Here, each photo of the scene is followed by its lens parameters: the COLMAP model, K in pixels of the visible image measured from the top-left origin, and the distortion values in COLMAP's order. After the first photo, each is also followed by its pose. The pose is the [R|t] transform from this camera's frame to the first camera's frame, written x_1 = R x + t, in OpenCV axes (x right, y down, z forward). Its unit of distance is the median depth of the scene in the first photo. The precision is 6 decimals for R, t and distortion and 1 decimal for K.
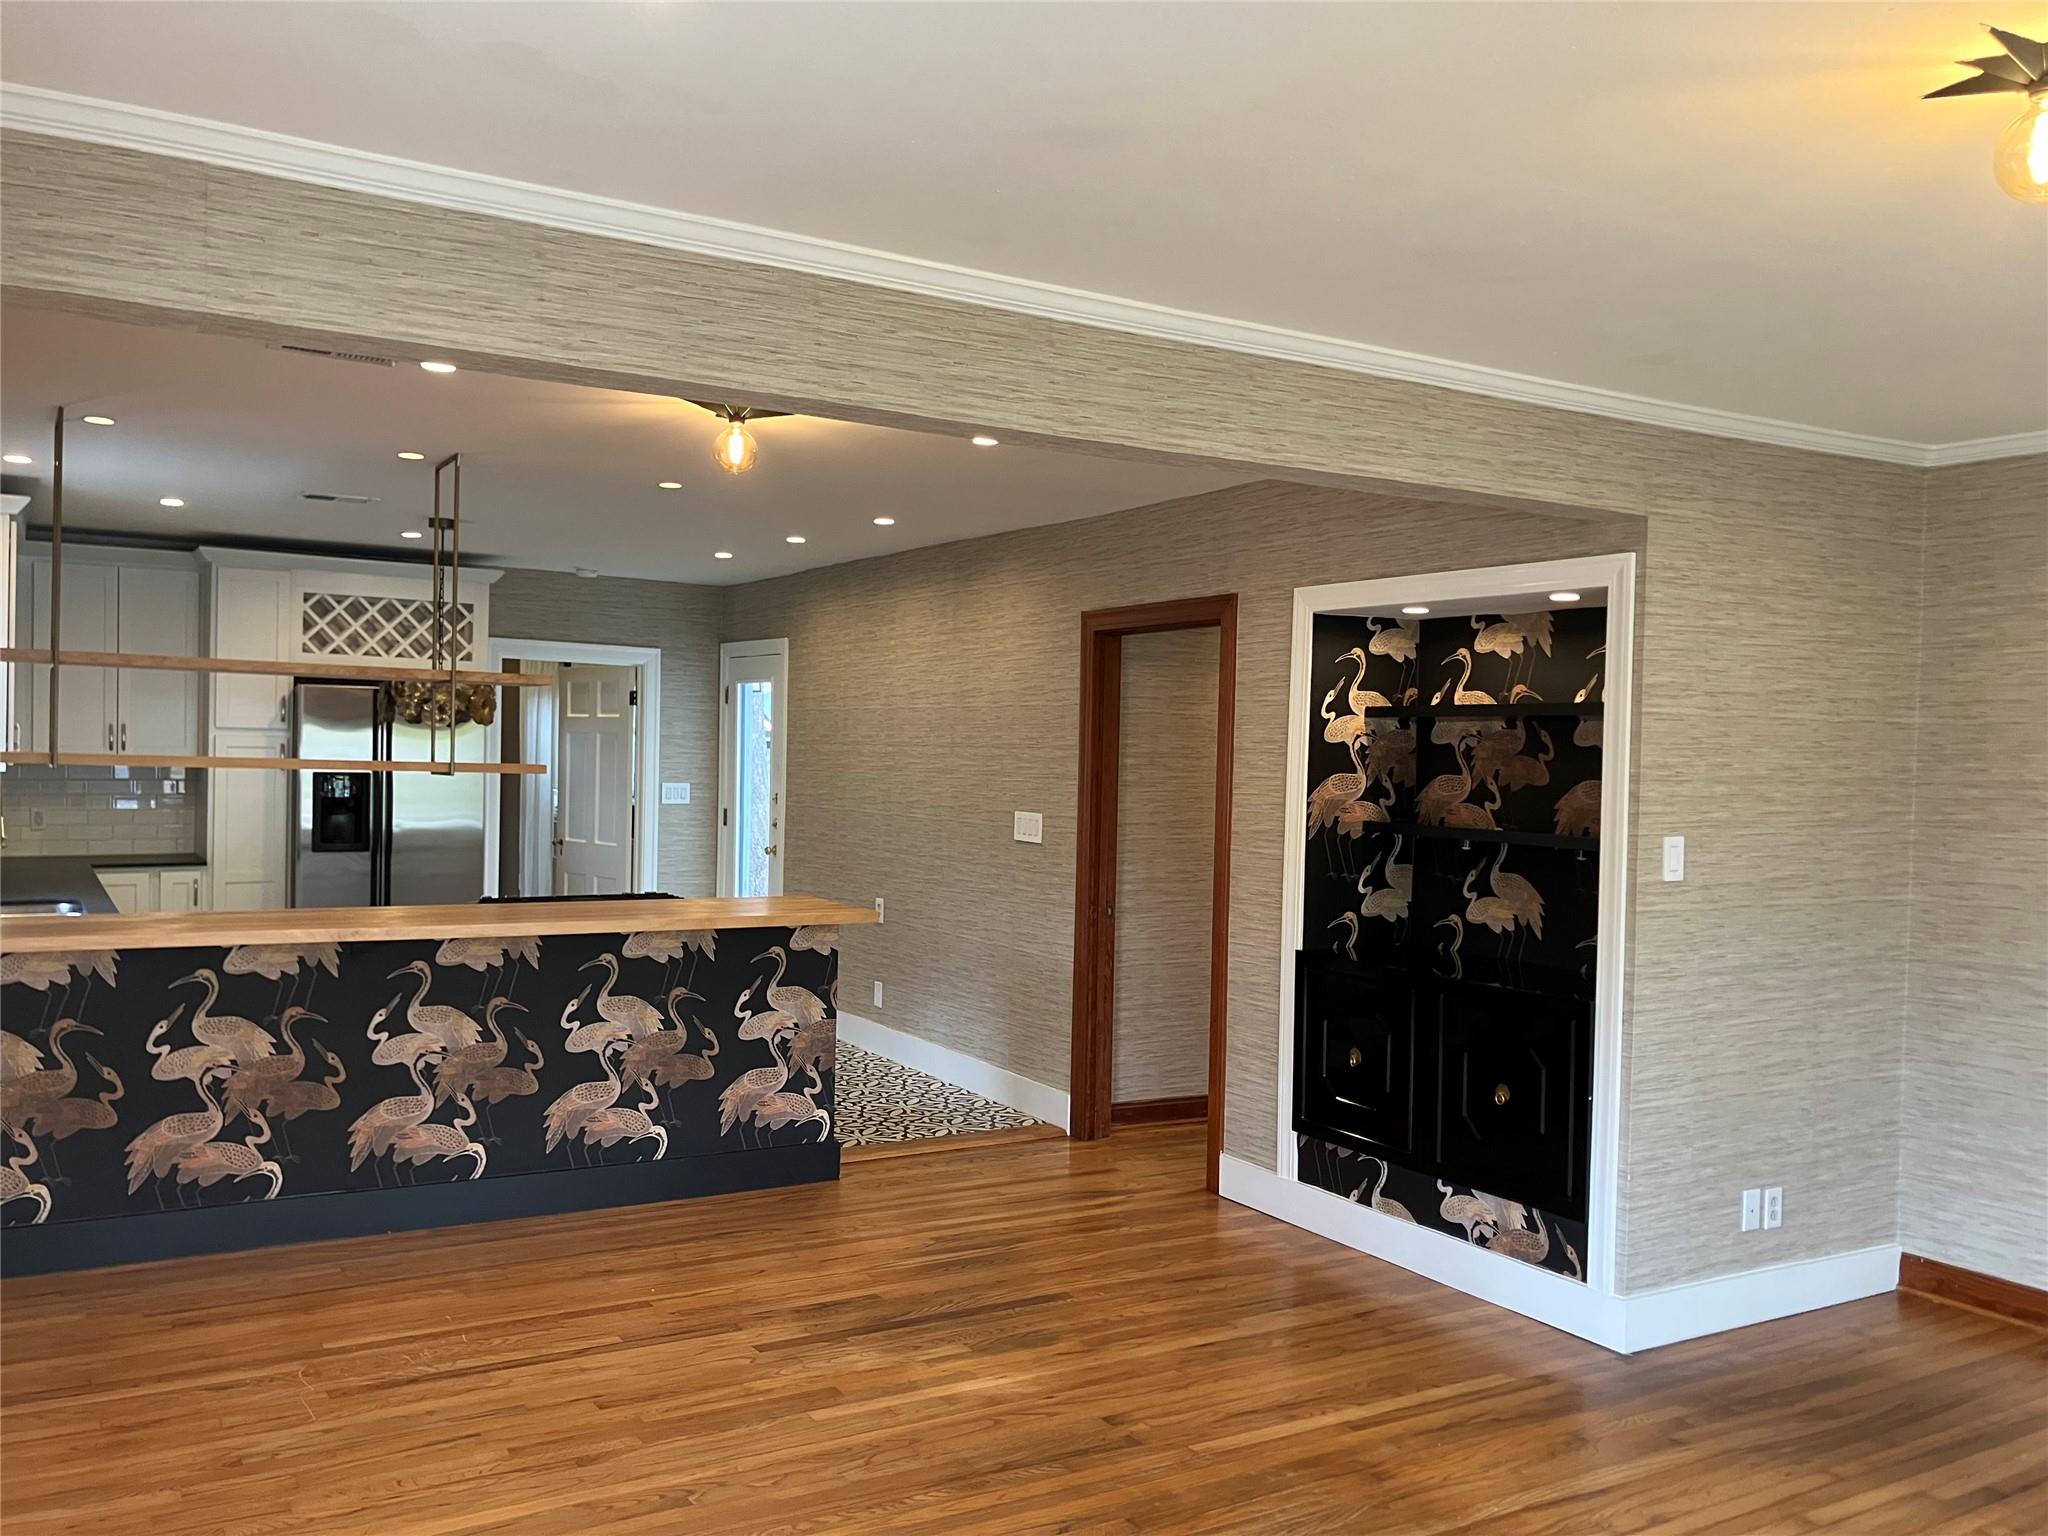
lens RADIAL K [[1690.6, 0, 1015.3], [0, 1690.6, 775.7], [0, 0, 1]] dist [0.000433, -0.005391]
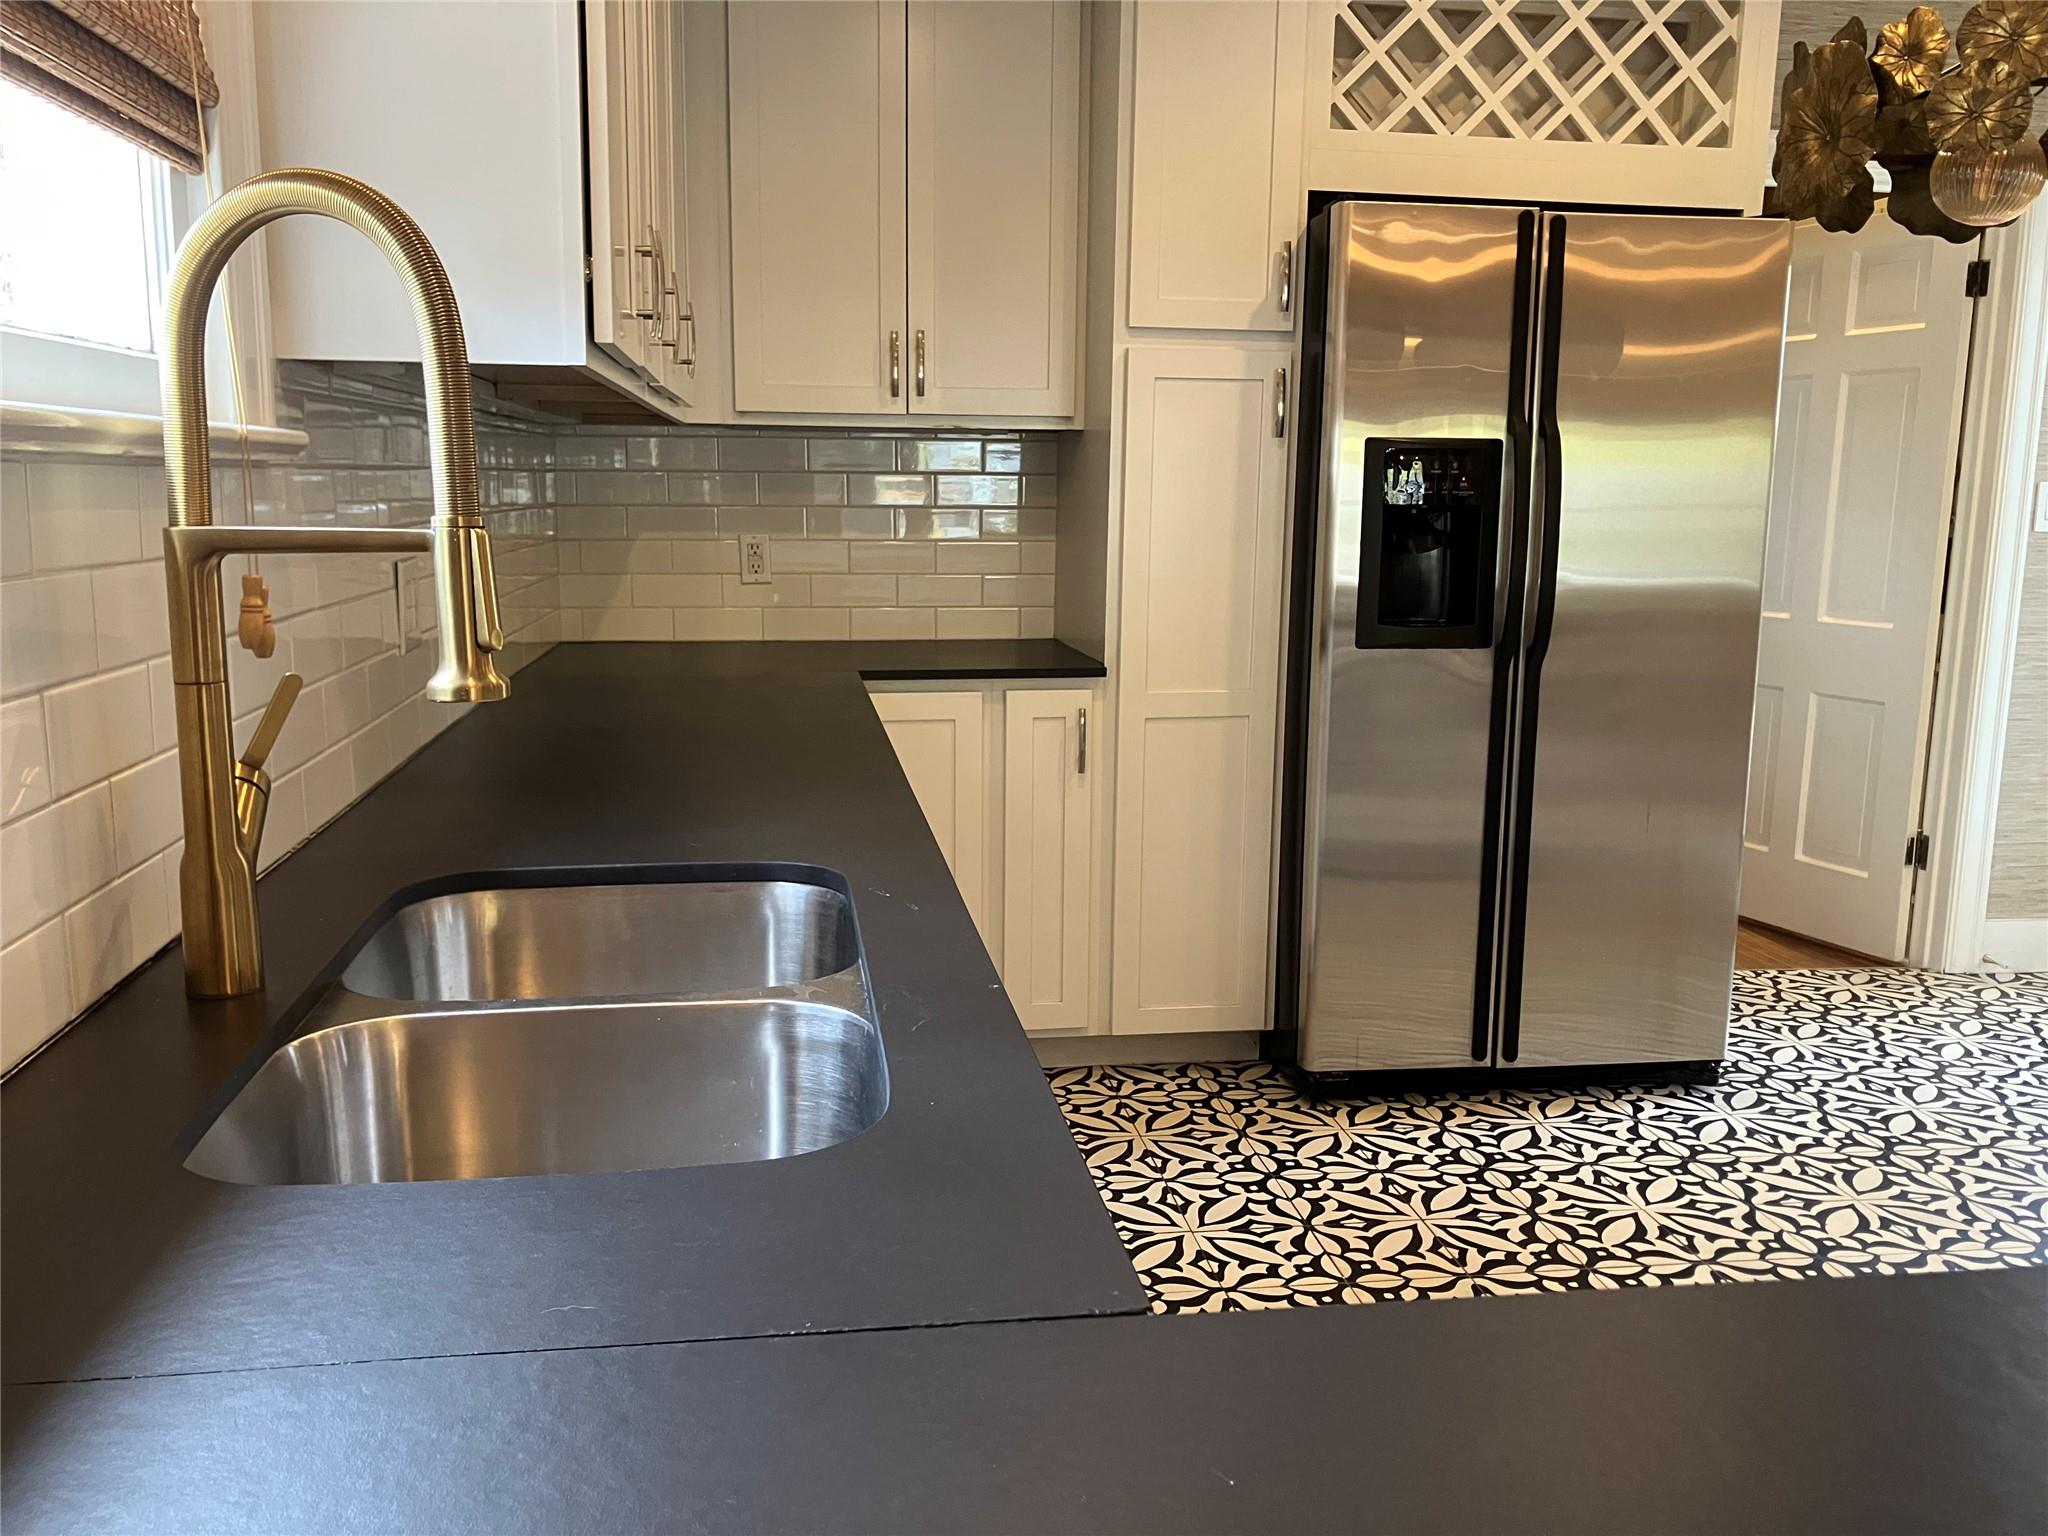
lens RADIAL K [[1690.6, 0, 1015.3], [0, 1690.6, 775.7], [0, 0, 1]] dist [0.000433, -0.005391]
pose [[0.915550, 0.053993, -0.398564, -0.551390], [0.004079, 0.989651, 0.143437, 0.030239], [0.402184, -0.132949, 0.905855, 1.017788]]
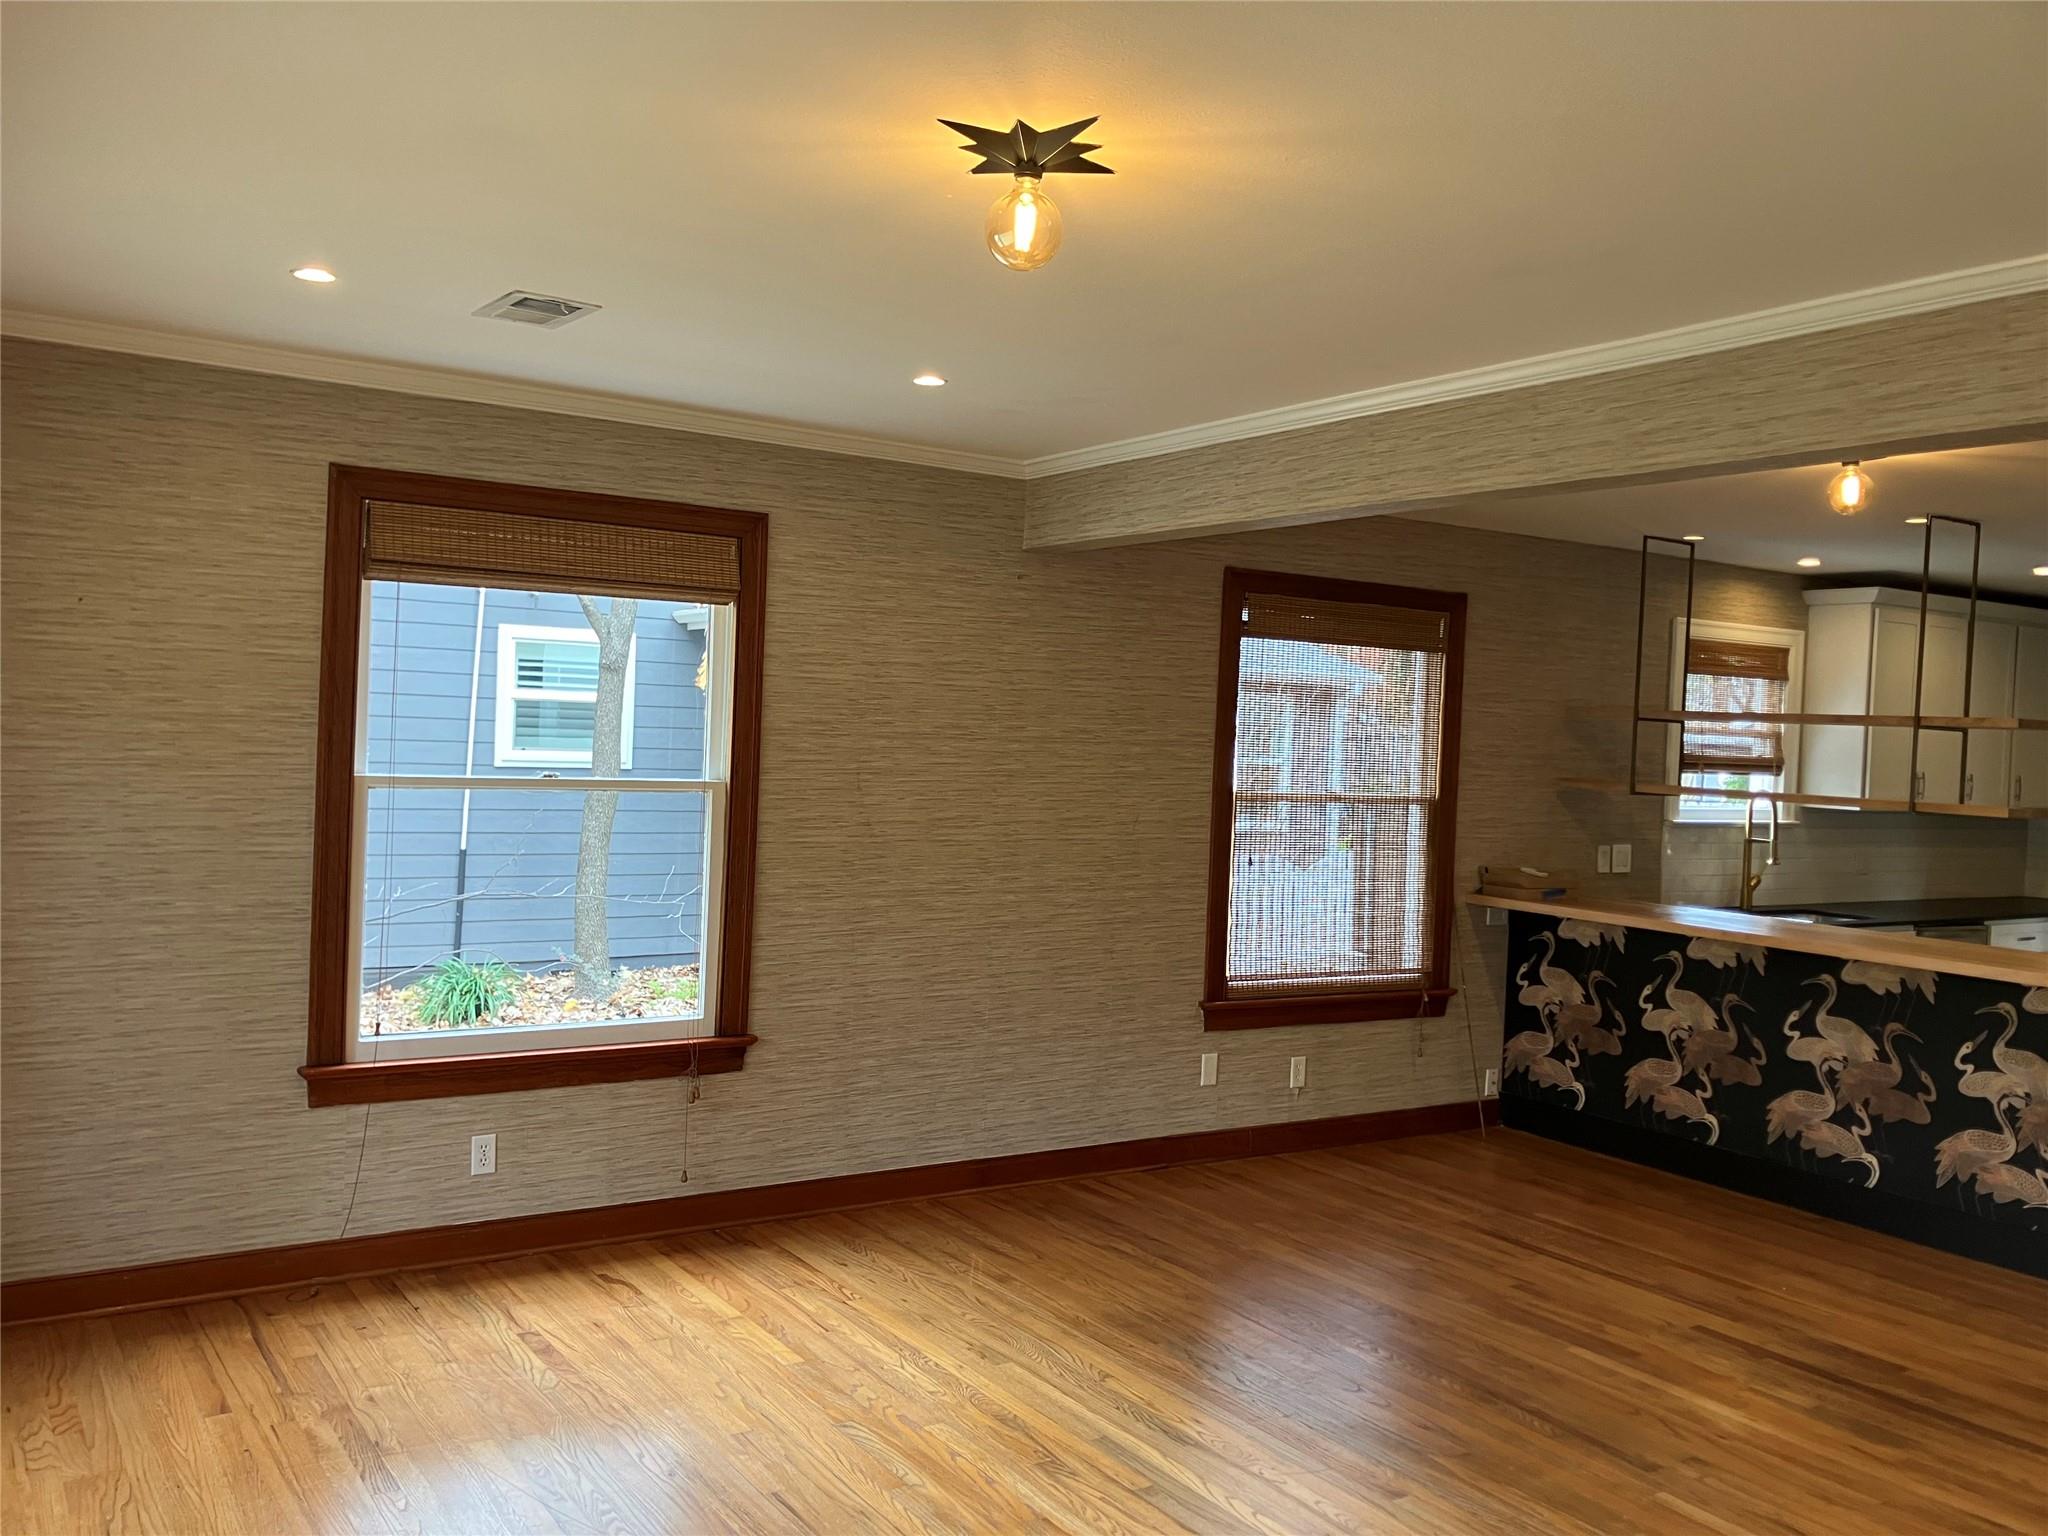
lens RADIAL K [[1702.2, 0, 1024.0], [0, 1702.2, 768.0], [0, 0, 1]] dist [0.005988, 0.020010]
pose [[0.052160, 0.001661, -0.998637, 0.801184], [-0.060278, 0.998180, -0.001489, 0.006861], [0.996818, 0.060274, 0.052165, 0.427307]]
